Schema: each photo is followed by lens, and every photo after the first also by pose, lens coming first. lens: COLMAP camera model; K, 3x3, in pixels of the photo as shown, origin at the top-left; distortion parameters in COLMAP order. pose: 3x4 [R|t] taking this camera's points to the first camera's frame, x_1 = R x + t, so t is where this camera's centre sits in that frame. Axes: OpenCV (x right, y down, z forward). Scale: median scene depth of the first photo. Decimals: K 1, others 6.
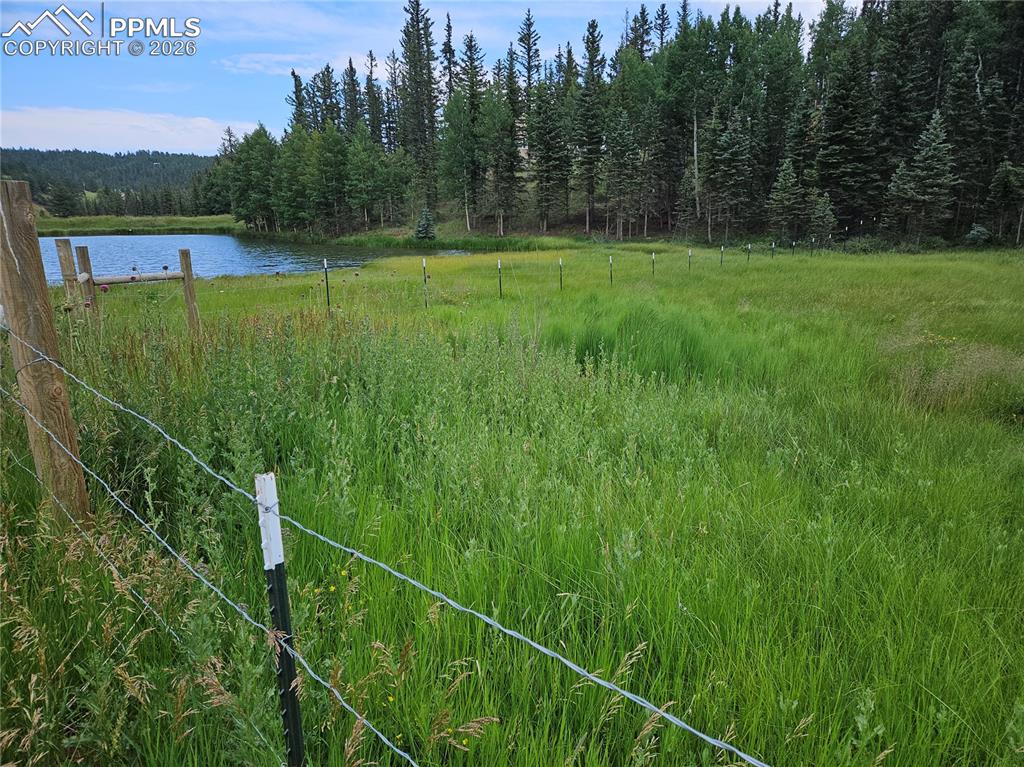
lens RADIAL K [[688.0, 0, 512.0], [0, 688.0, 383.5], [0, 0, 1]] dist [0.004243, -0.000917]
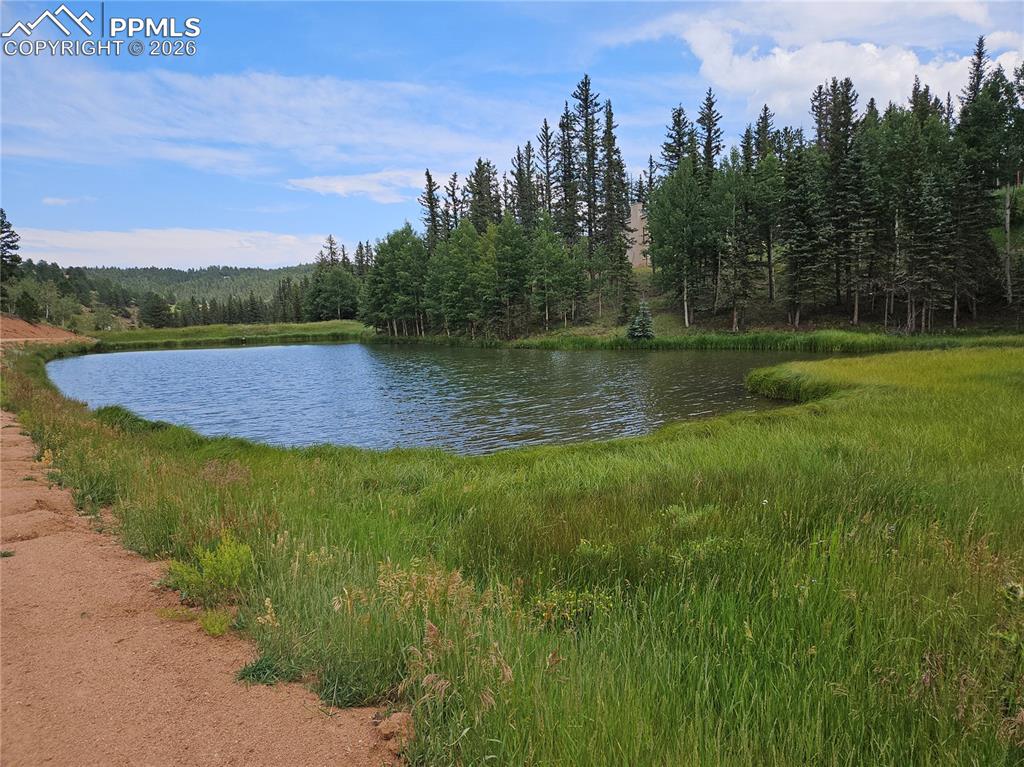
lens RADIAL K [[634.8, 0, 512.0], [0, 634.8, 383.5], [0, 0, 1]] dist [0.034270, -0.000924]
pose [[0.999228, -0.028424, -0.027137, -0.201925], [0.024578, 0.990834, -0.132832, -0.043418], [0.030663, 0.132062, 0.990767, 0.180205]]
